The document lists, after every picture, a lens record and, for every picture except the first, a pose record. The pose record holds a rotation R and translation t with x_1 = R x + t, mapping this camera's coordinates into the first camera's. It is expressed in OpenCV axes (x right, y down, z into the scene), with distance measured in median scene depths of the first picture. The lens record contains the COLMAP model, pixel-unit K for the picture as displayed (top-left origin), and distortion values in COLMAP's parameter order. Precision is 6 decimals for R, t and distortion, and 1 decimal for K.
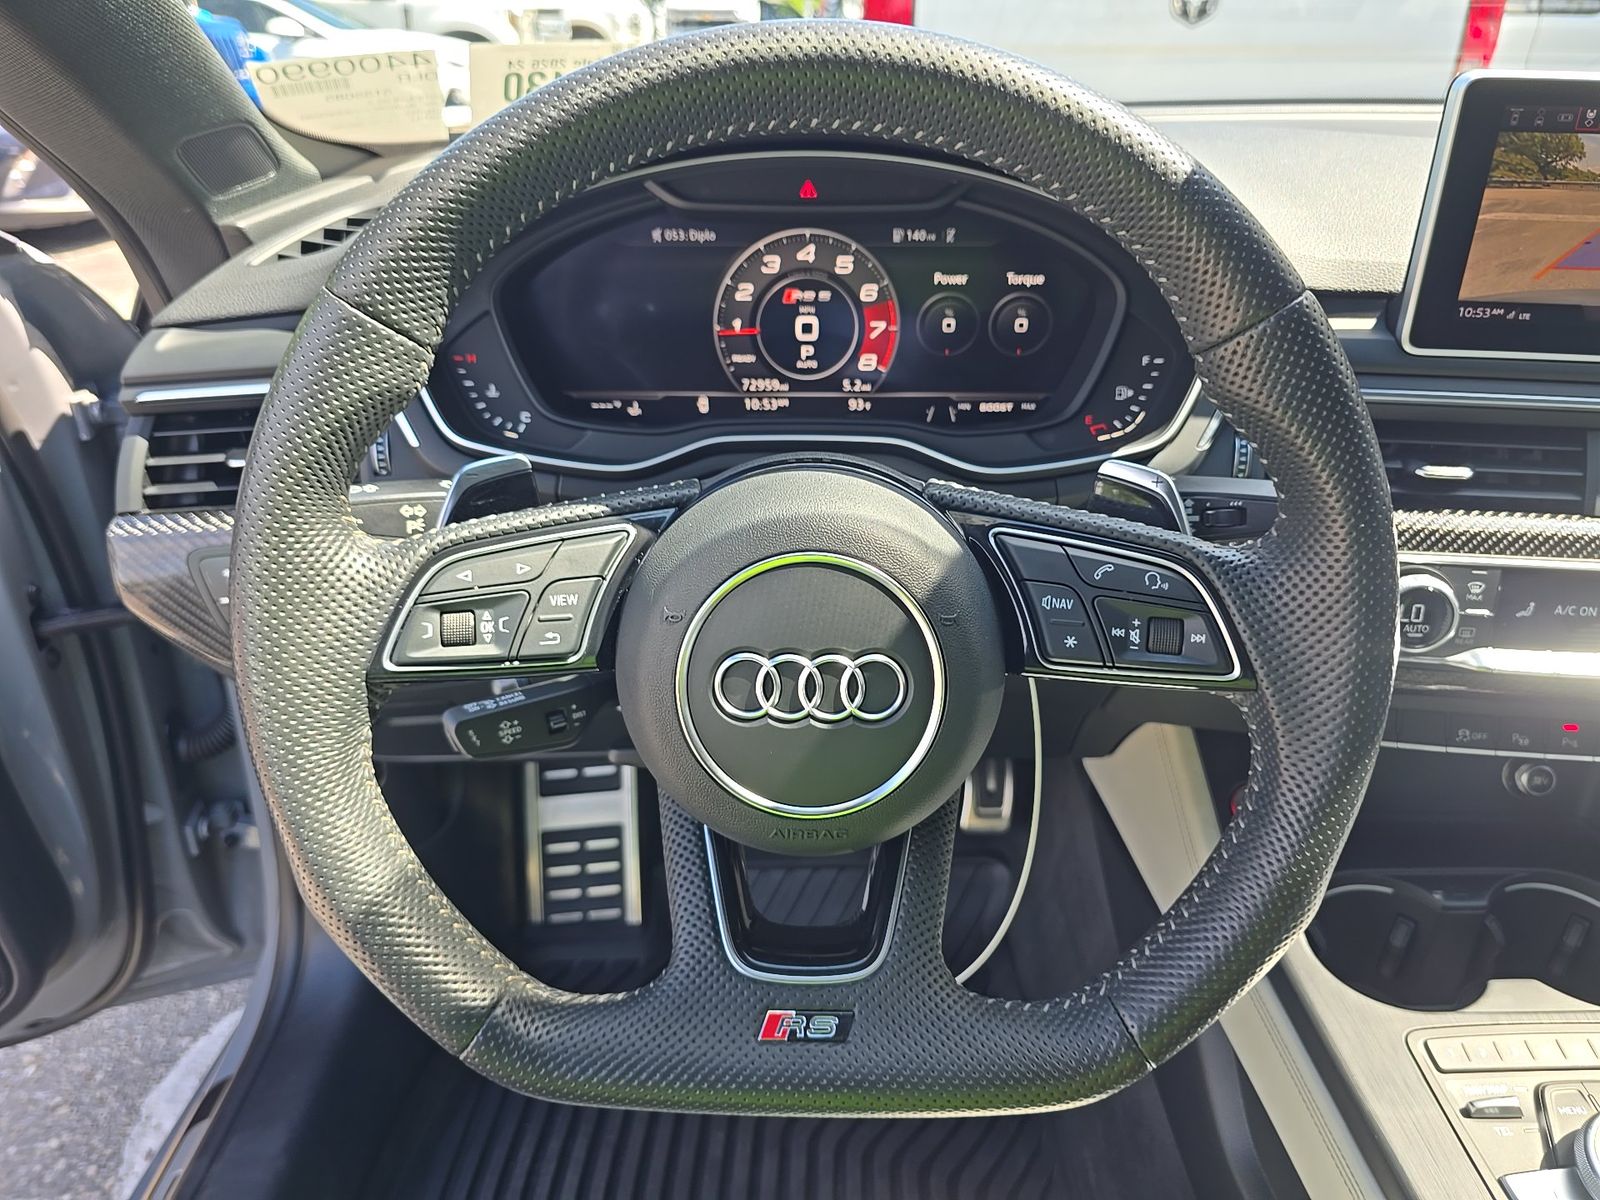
lens RADIAL K [[1092.6, 0, 800.0], [0, 1092.6, 600.0], [0, 0, 1]] dist [0.058546, -0.058262]
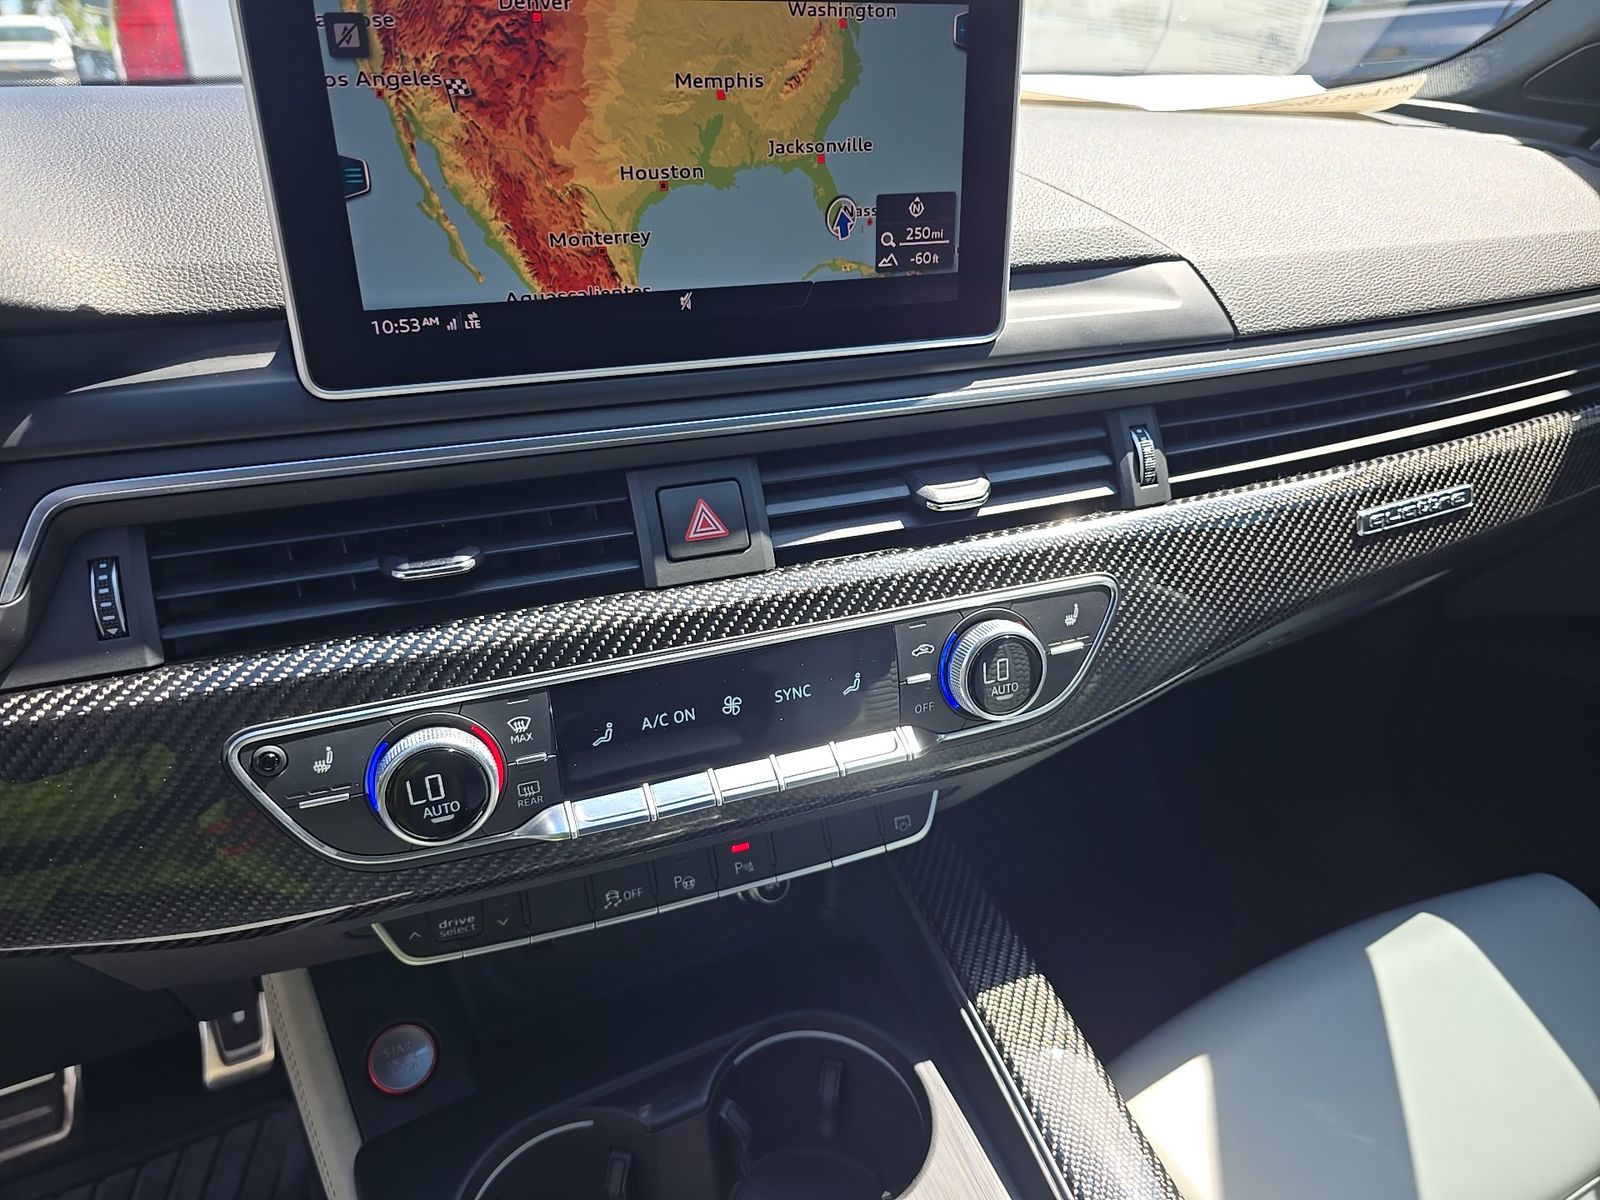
lens RADIAL K [[1092.6, 0, 800.0], [0, 1092.6, 600.0], [0, 0, 1]] dist [0.058546, -0.058262]
pose [[0.891165, -0.210509, 0.401883, 0.416034], [0.220124, 0.975208, 0.022699, -0.051367], [-0.396698, 0.068235, 0.915409, 0.255283]]
